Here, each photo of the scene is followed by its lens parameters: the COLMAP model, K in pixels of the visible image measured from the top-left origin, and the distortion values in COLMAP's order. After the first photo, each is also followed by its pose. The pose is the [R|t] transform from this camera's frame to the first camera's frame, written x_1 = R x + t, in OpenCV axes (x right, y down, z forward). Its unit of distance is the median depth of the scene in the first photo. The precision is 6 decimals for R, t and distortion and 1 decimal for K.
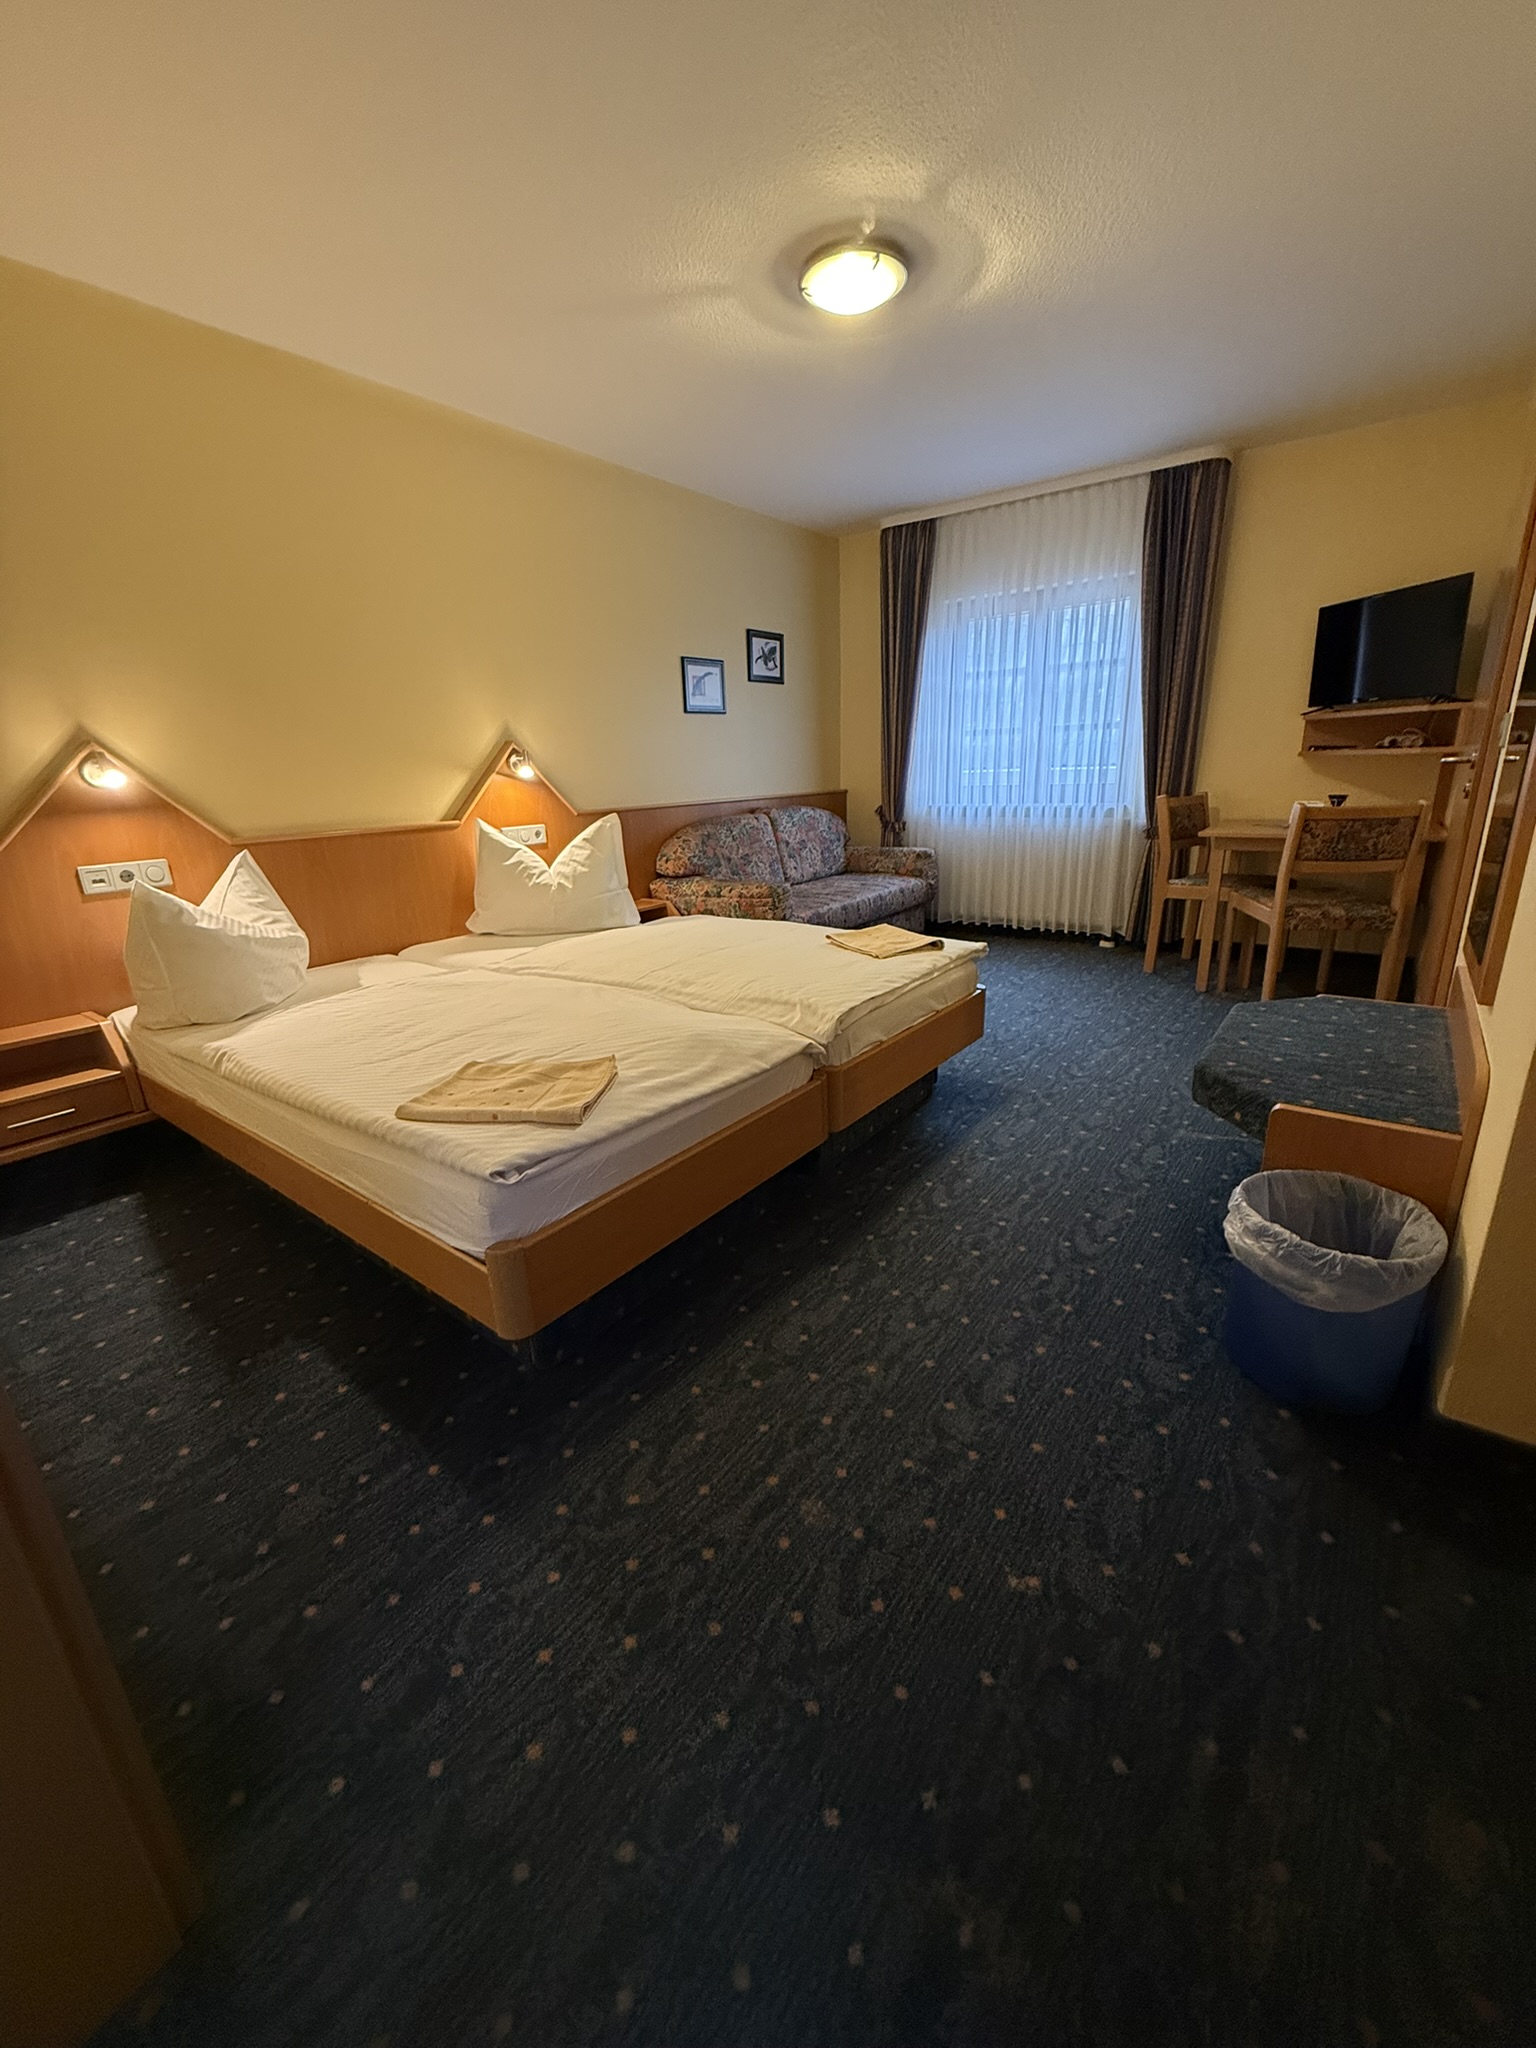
lens RADIAL K [[817.6, 0, 760.6], [0, 817.6, 1024.0], [0, 0, 1]] dist [-0.002649, 0.000318]
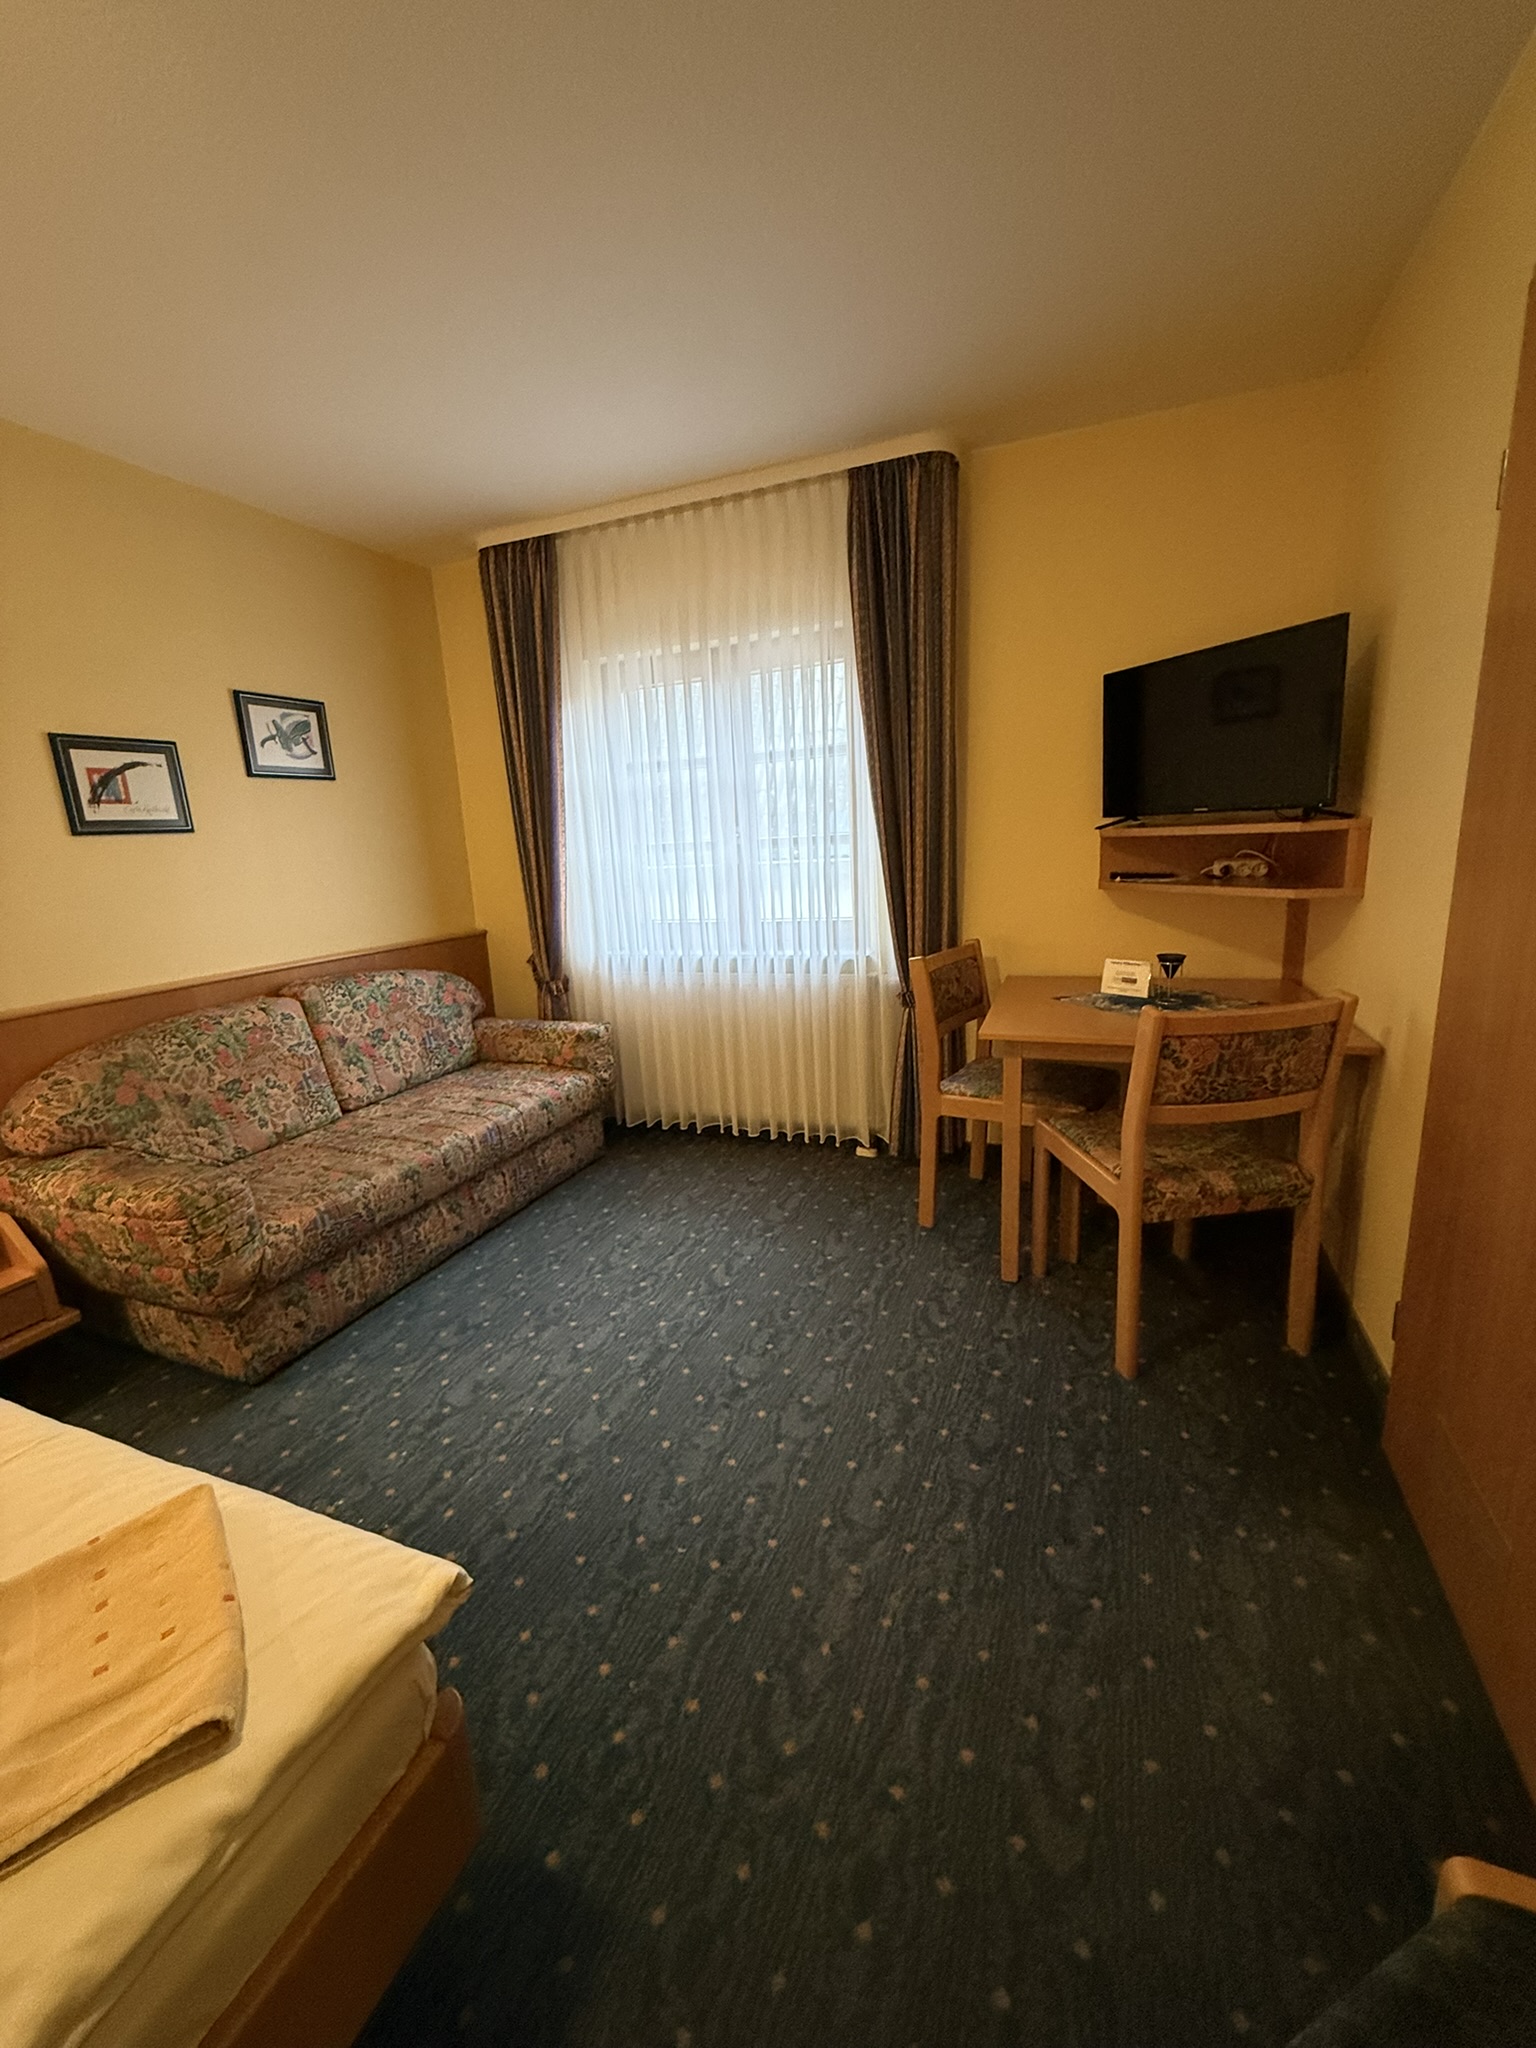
lens RADIAL K [[817.6, 0, 760.6], [0, 817.6, 1024.0], [0, 0, 1]] dist [-0.002649, 0.000318]
pose [[0.969180, -0.069807, 0.236256, 0.194863], [0.090952, 0.992652, -0.079807, -0.164451], [-0.228949, 0.098835, 0.968408, 0.369508]]
